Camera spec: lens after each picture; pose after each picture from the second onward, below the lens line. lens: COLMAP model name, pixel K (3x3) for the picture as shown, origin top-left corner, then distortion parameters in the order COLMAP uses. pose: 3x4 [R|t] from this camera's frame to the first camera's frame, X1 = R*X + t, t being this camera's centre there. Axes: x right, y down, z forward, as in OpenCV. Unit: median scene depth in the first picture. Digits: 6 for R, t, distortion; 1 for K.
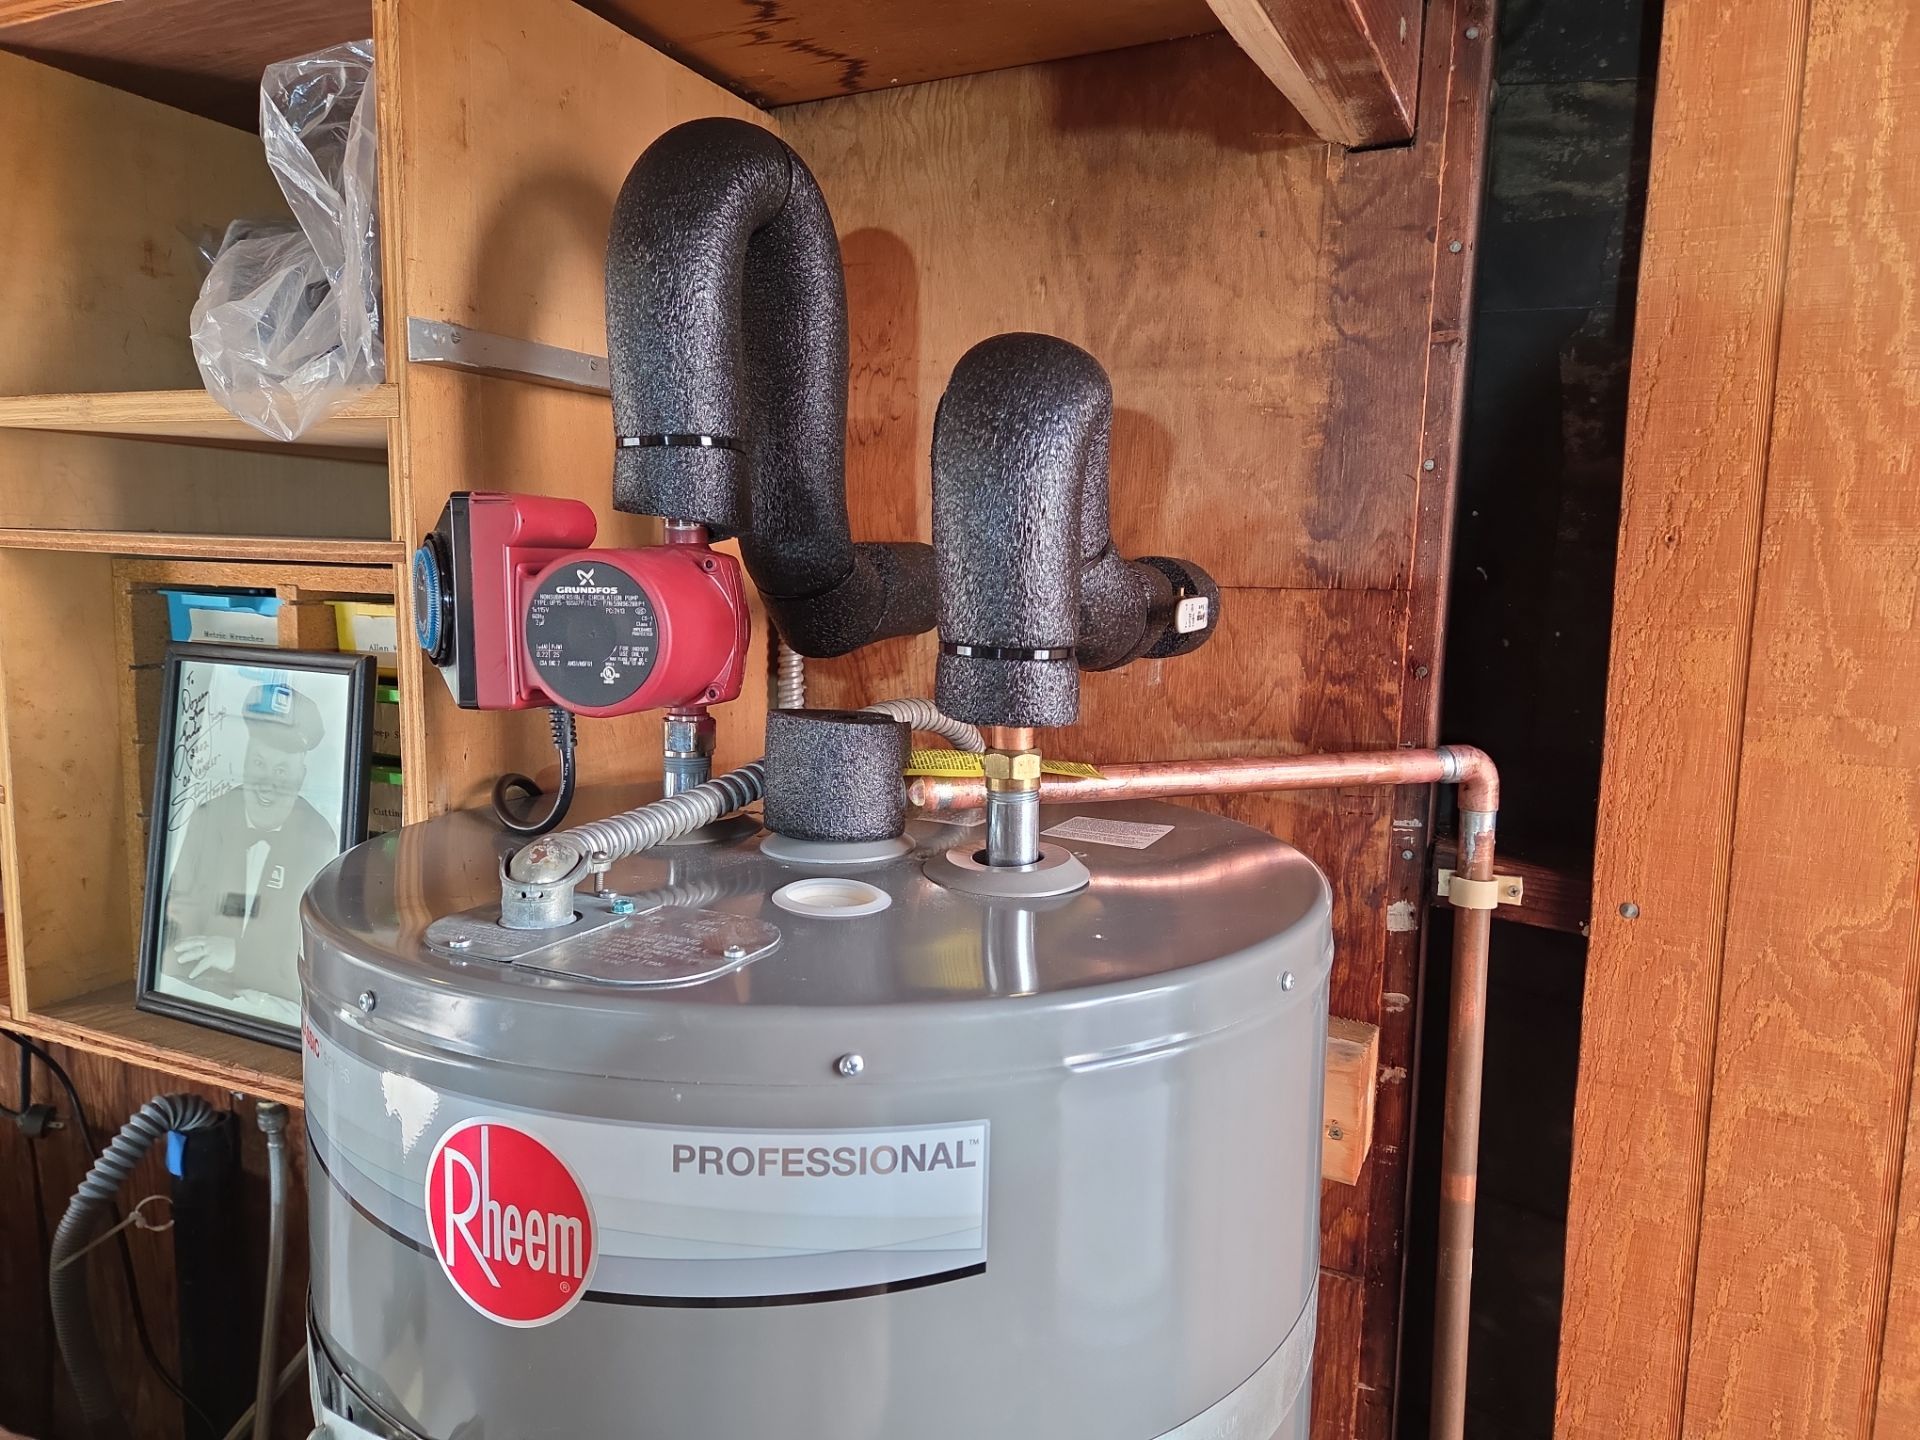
lens RADIAL K [[1288.5, 0, 960.0], [0, 1288.5, 720.0], [0, 0, 1]] dist [0.062675, -0.053708]
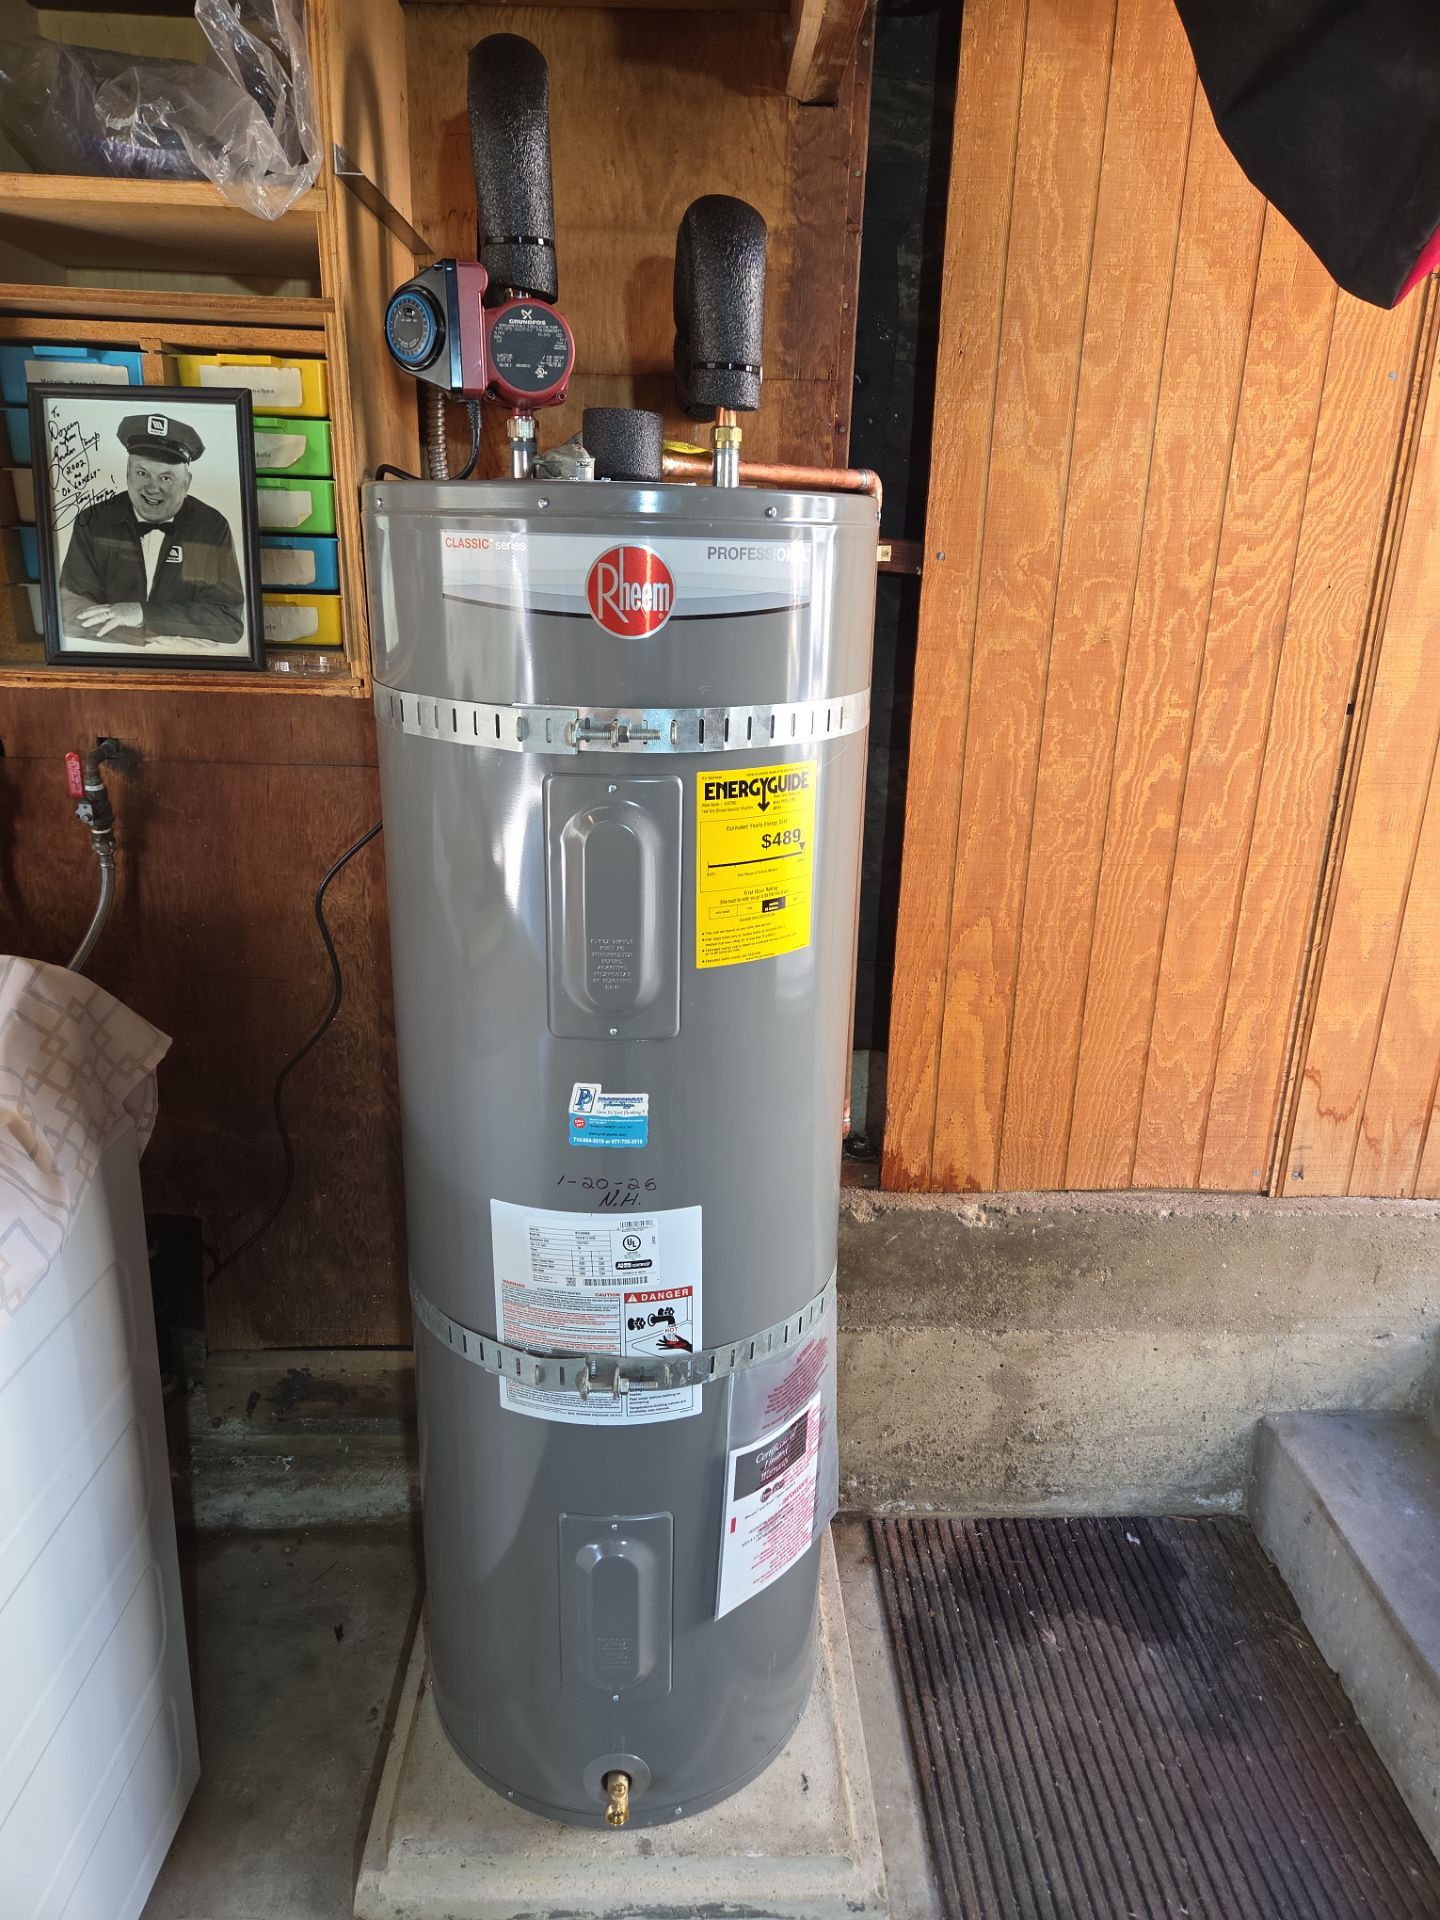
lens RADIAL K [[1288.5, 0, 716.7], [0, 1288.5, 954.3], [0, 0, 1]] dist [0.062675, -0.053708]
pose [[0.889731, -0.139797, 0.434552, -0.746620], [0.049292, 0.975809, 0.212998, 0.302406], [-0.453816, -0.168091, 0.875098, -0.691149]]
